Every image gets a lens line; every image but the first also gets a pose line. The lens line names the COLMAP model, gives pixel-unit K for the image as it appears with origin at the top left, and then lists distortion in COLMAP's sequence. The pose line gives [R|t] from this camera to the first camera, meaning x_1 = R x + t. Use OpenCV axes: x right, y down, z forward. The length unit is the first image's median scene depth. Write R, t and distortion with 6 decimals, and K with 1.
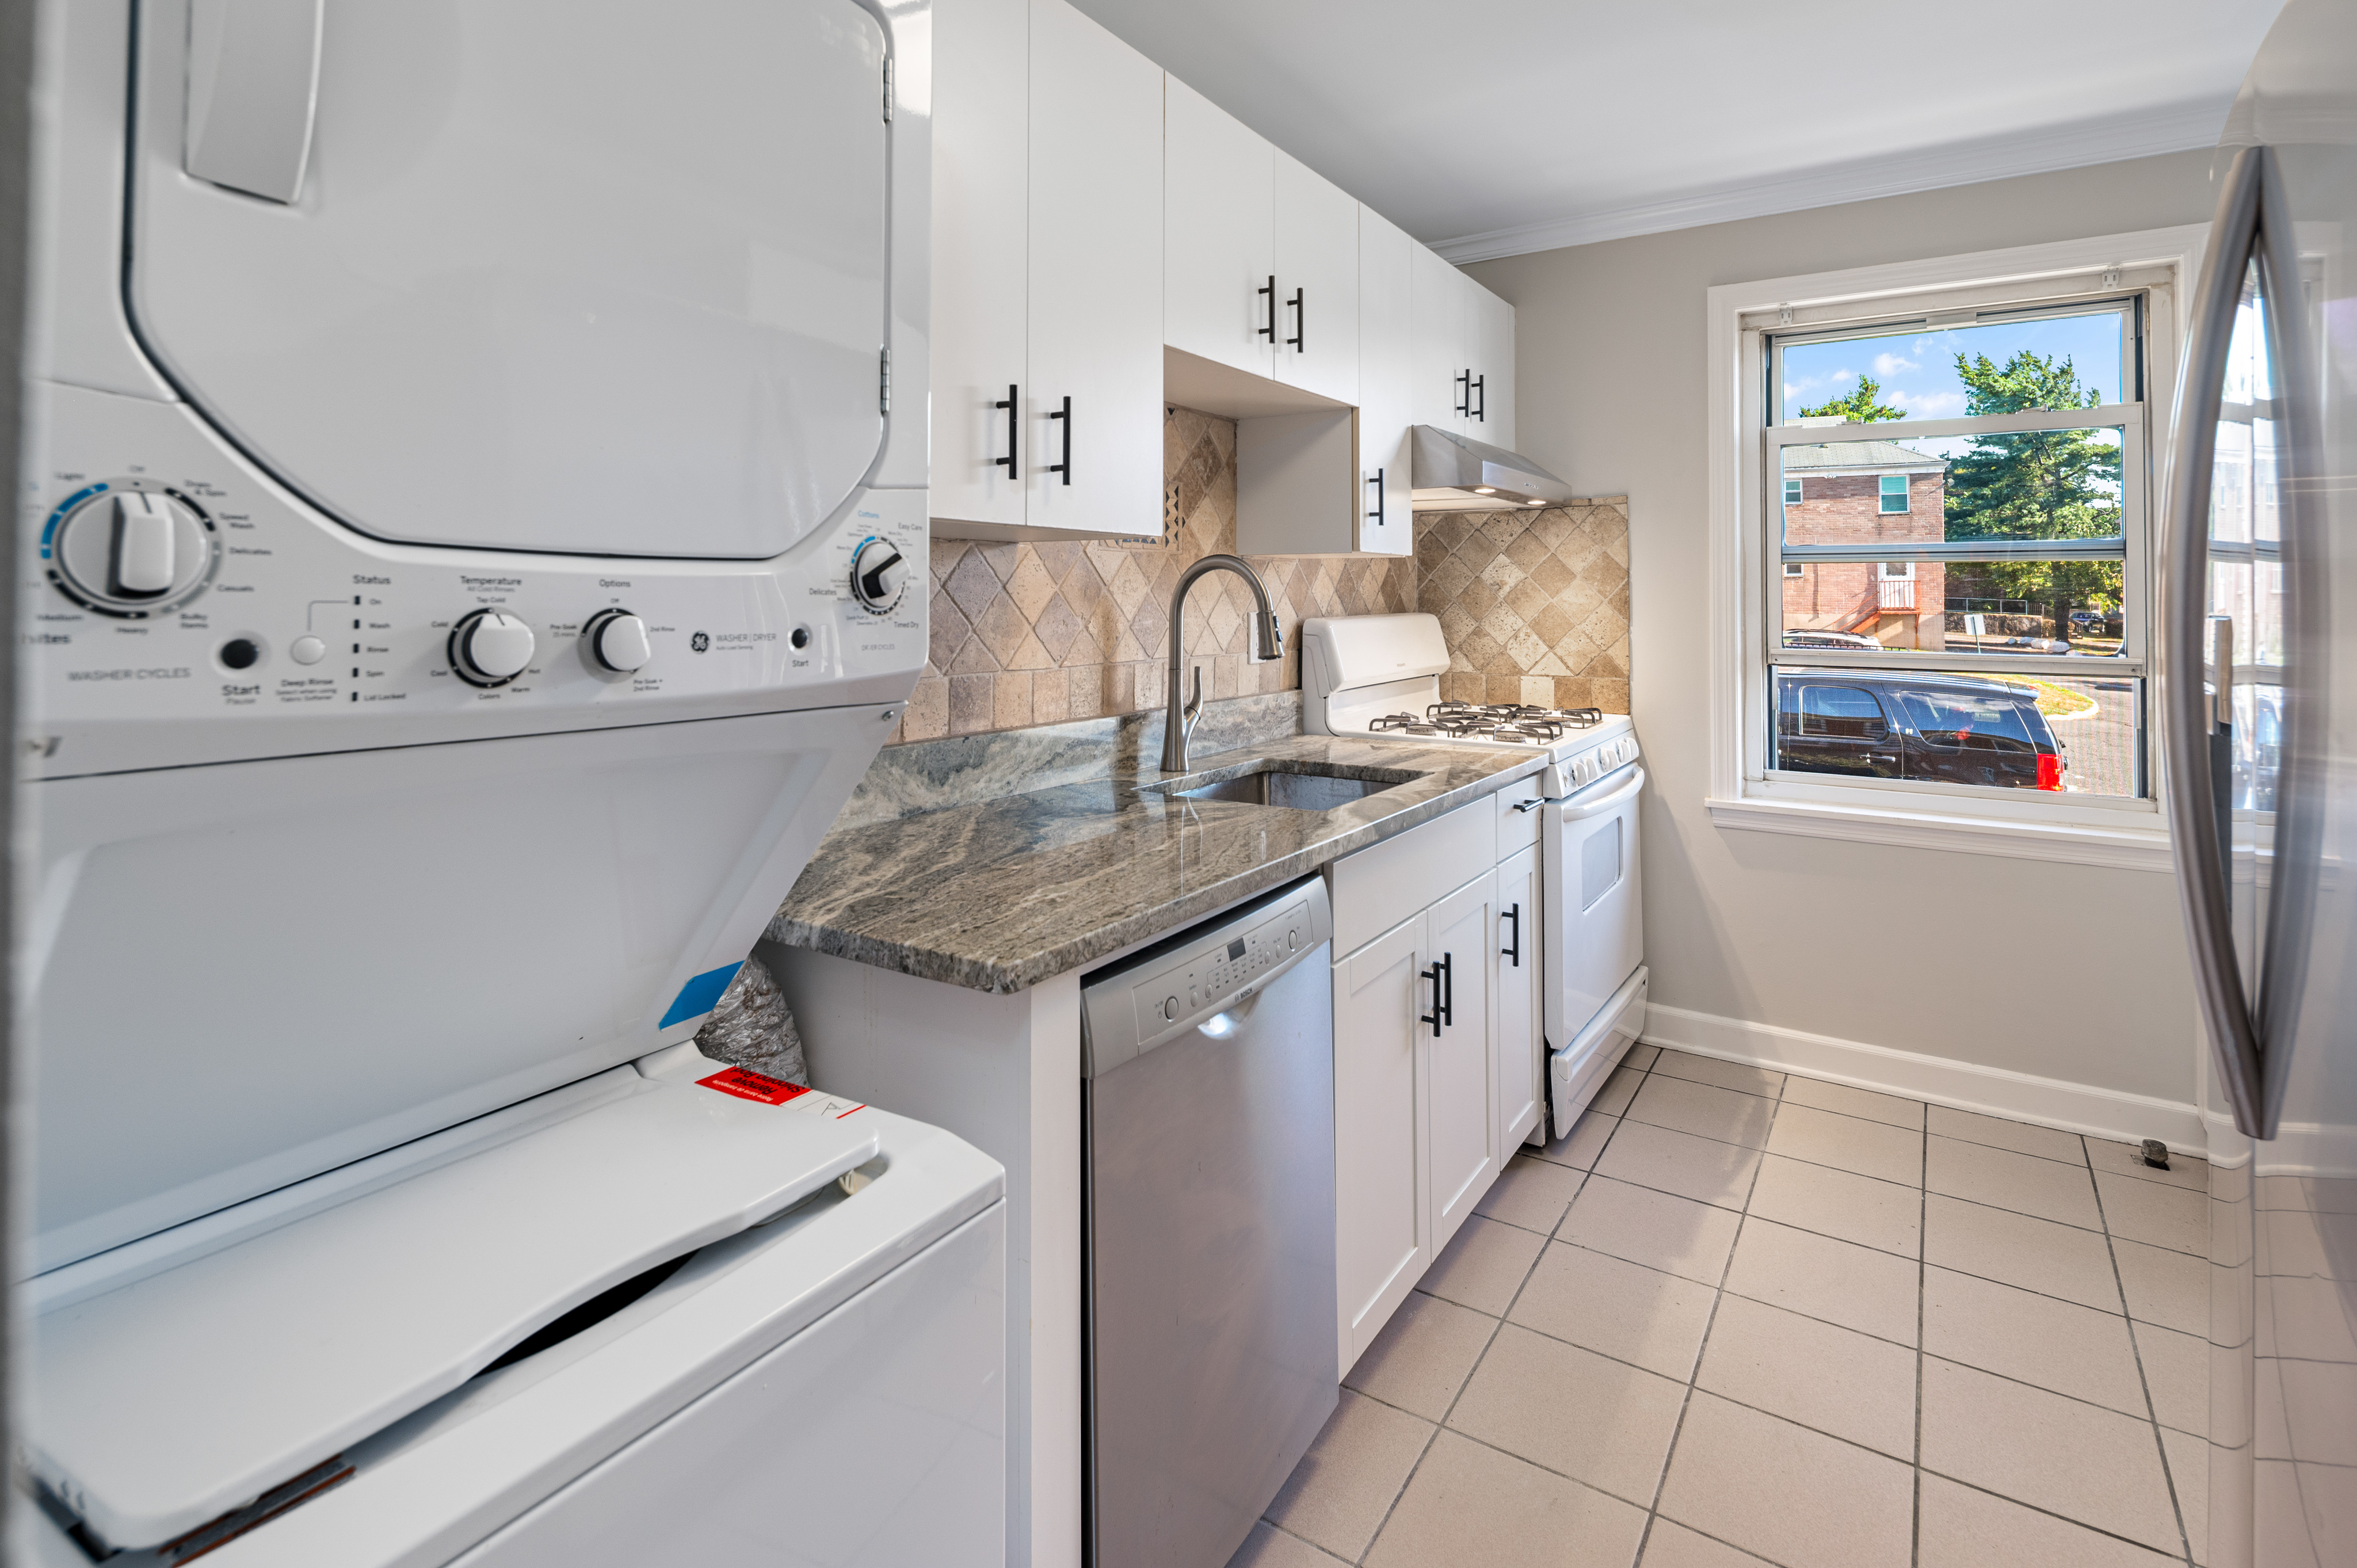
lens RADIAL K [[1159.1, 0, 1165.7], [0, 1159.1, 579.9], [0, 0, 1]] dist [0.005629, -0.004393]
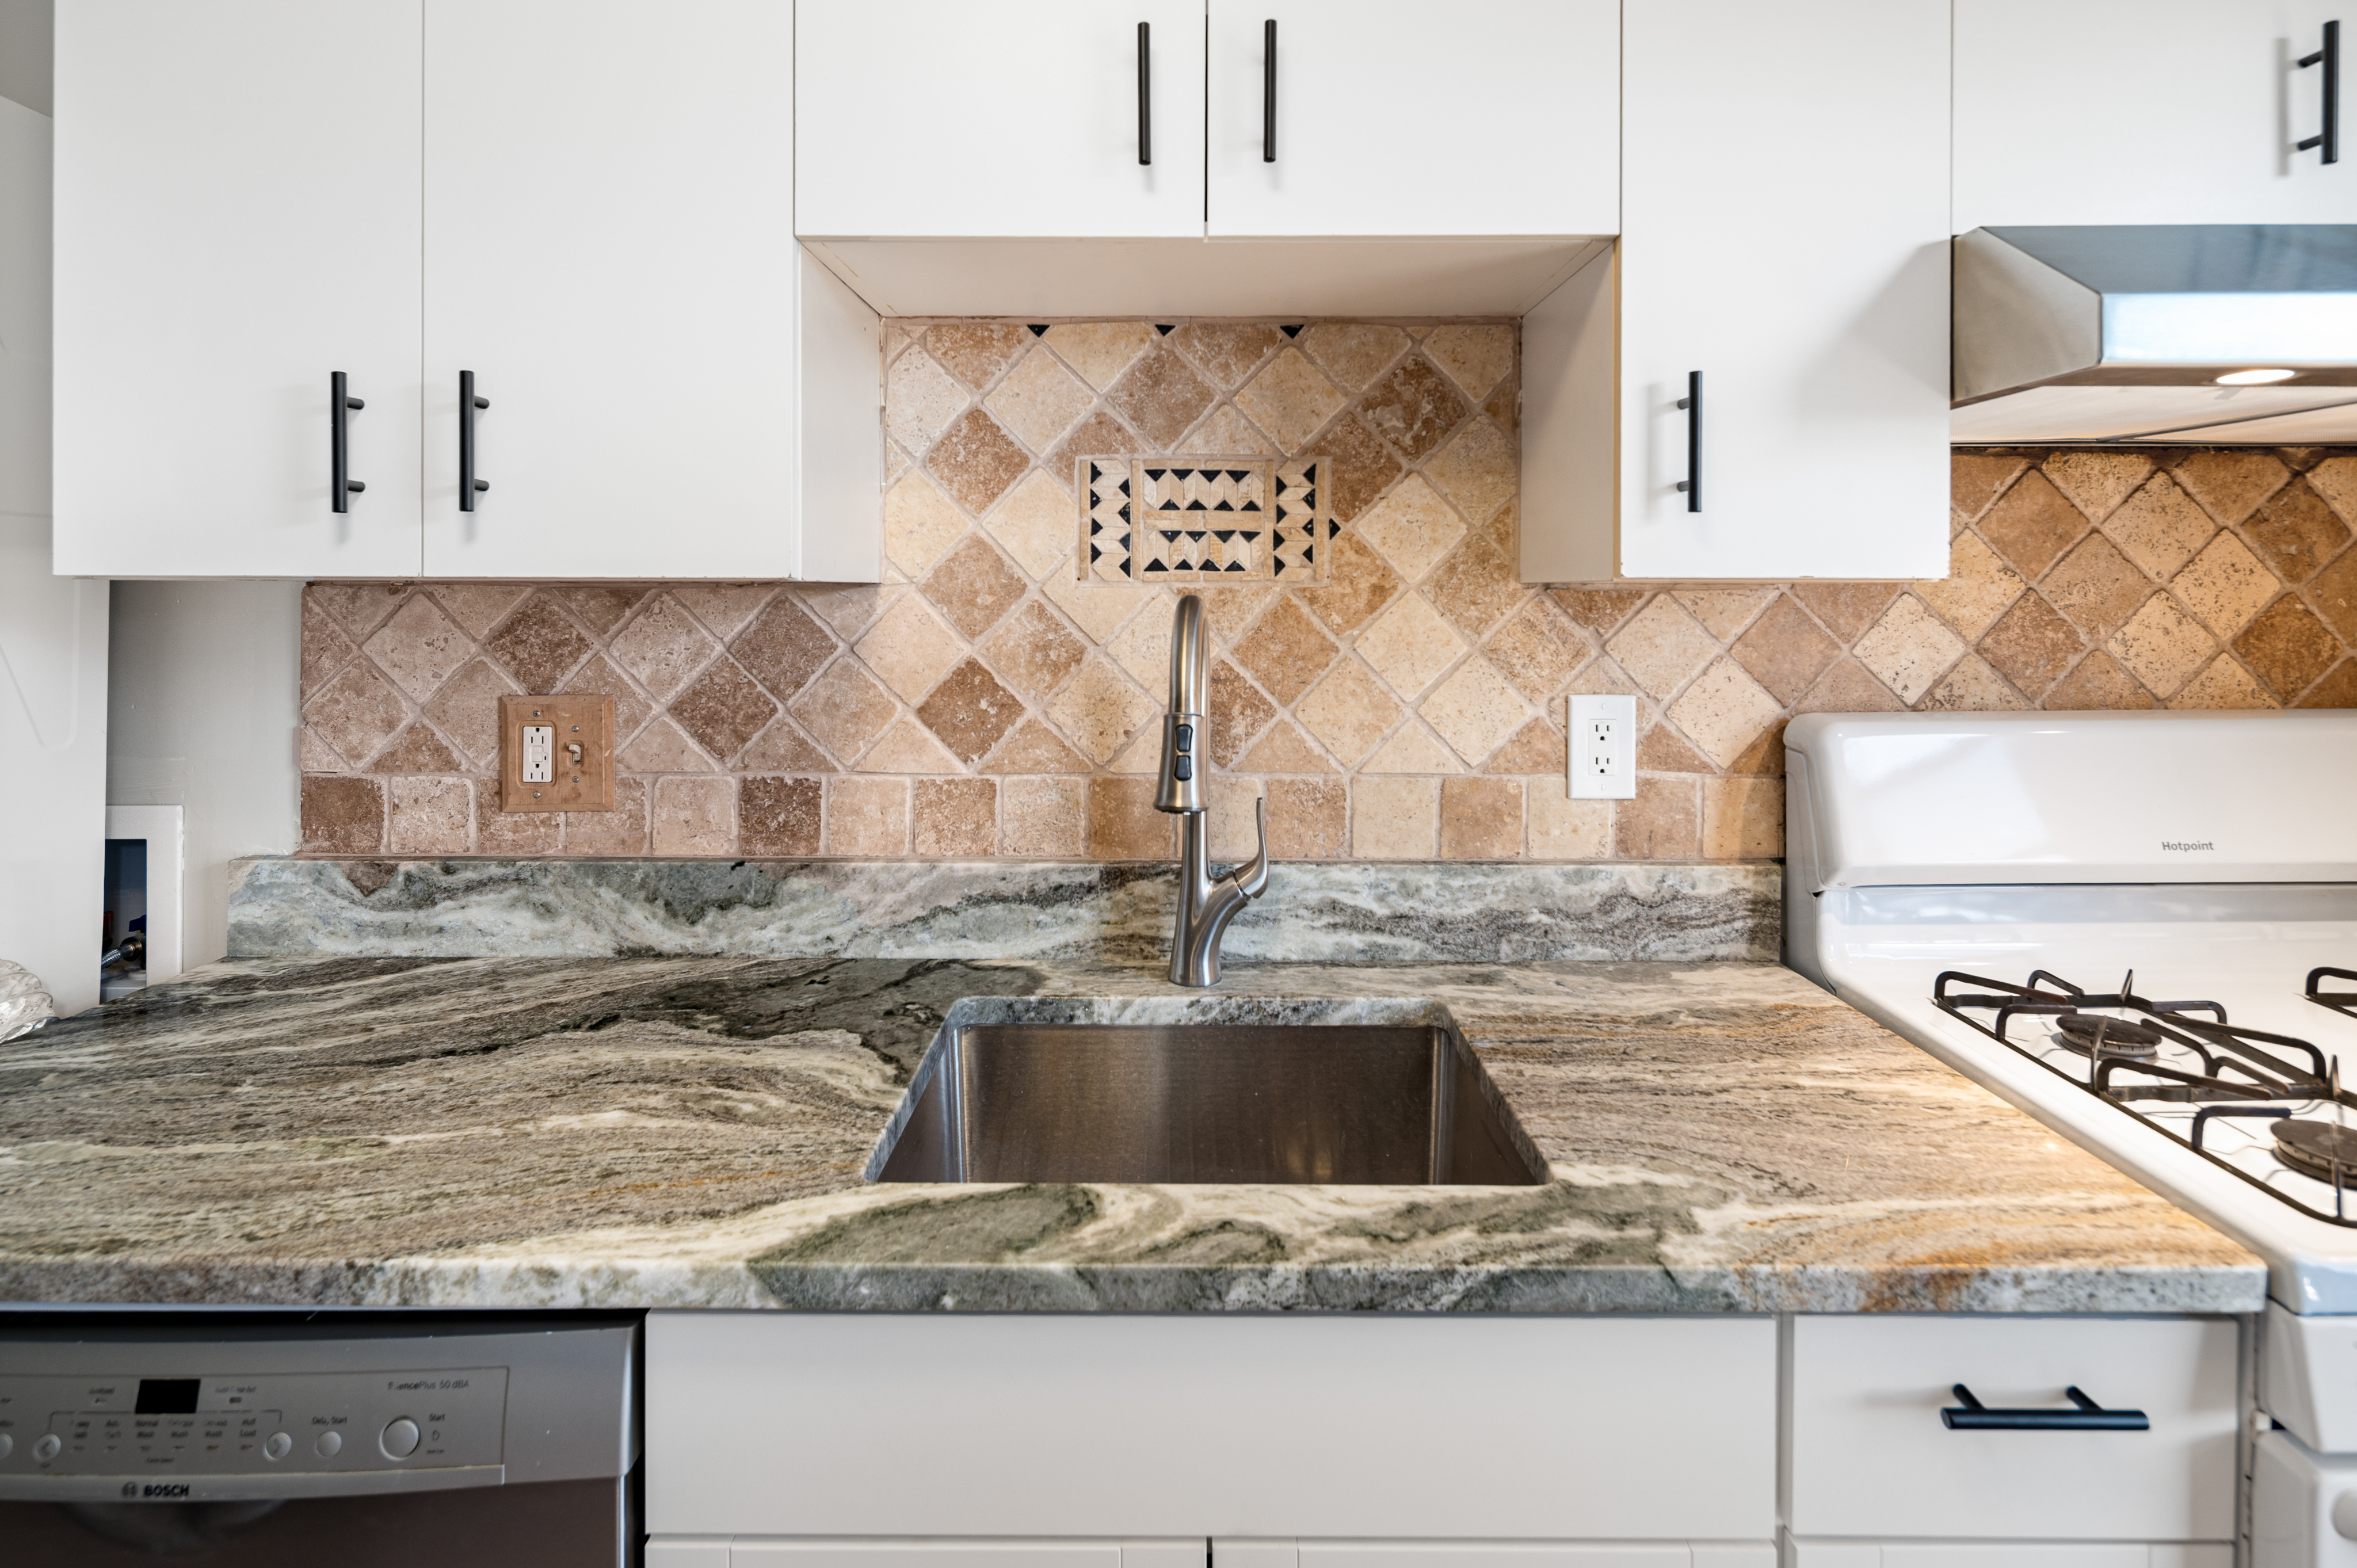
lens RADIAL K [[1159.1, 0, 1169.2], [0, 1159.1, 592.8], [0, 0, 1]] dist [0.005629, -0.004393]
pose [[0.549135, 0.001457, -0.835732, 0.403623], [0.010915, 0.999901, 0.008915, -0.023405], [0.835662, -0.014018, 0.549064, 0.592550]]
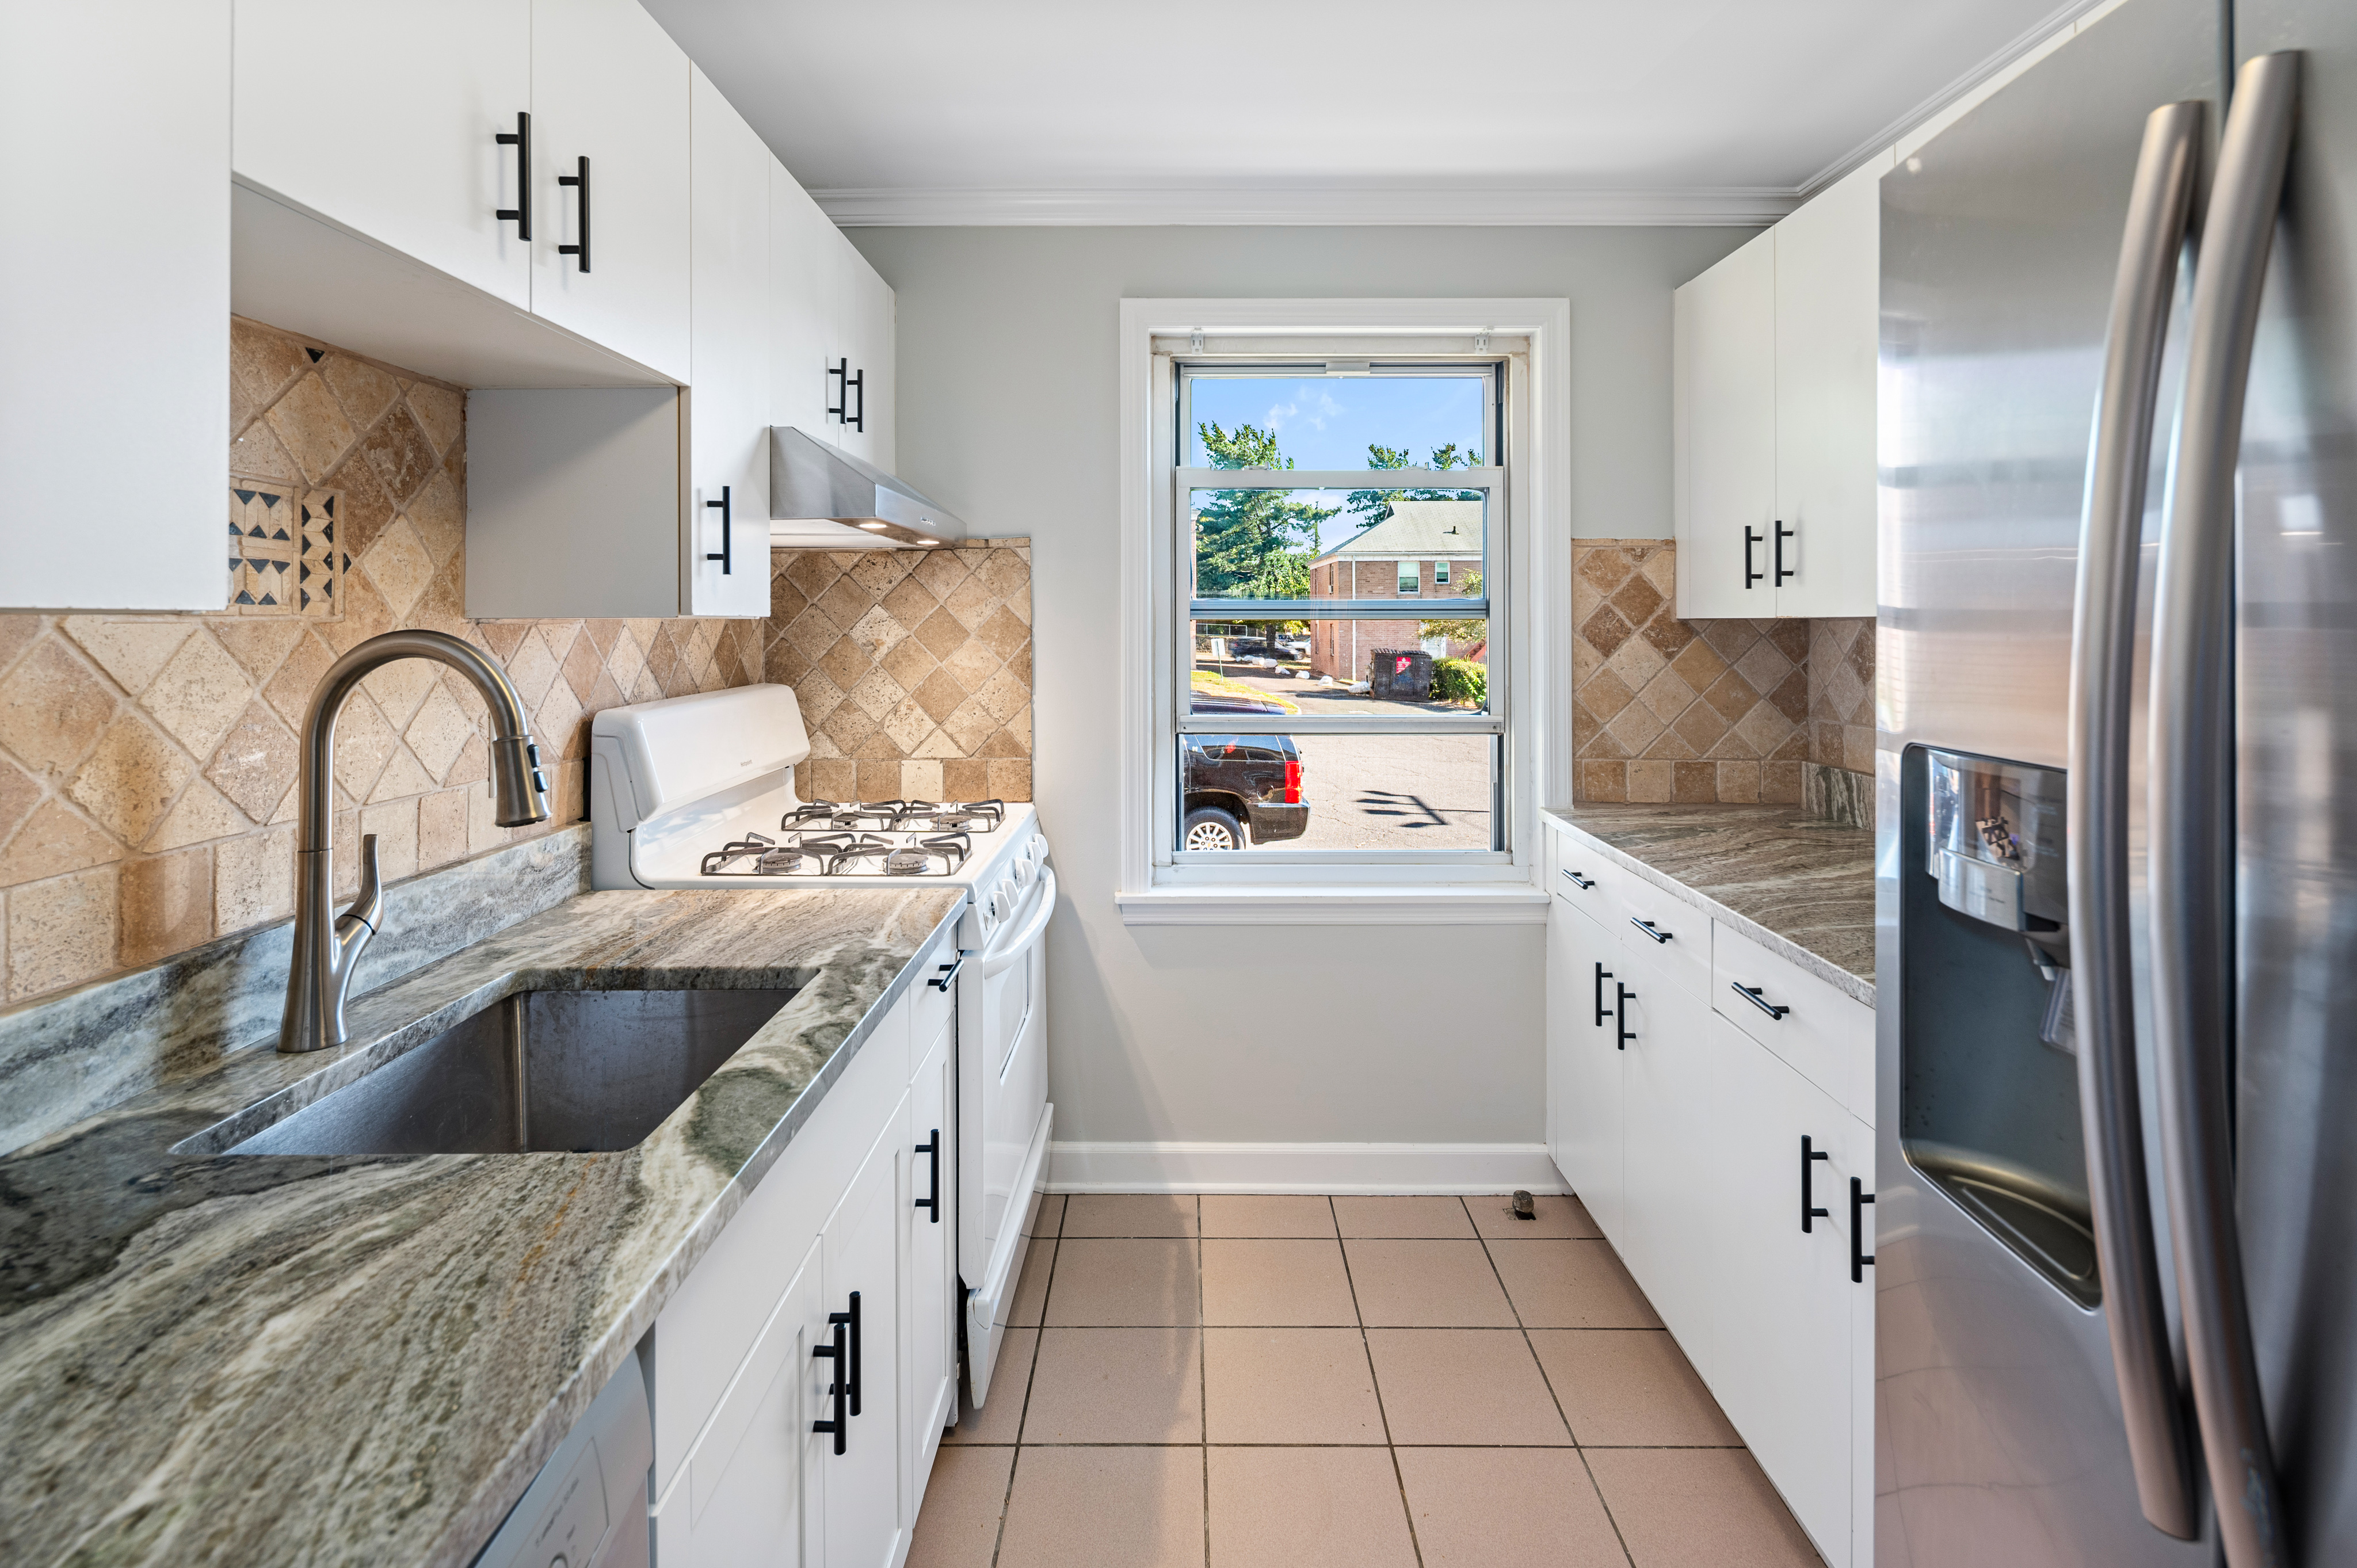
lens RADIAL K [[1159.1, 0, 1183.1], [0, 1159.1, 615.9], [0, 0, 1]] dist [0.005629, -0.004393]
pose [[0.833652, -0.000875, 0.552289, 0.039158], [-0.003260, 0.999974, 0.006505, -0.027778], [-0.552281, -0.007223, 0.833627, 0.305909]]
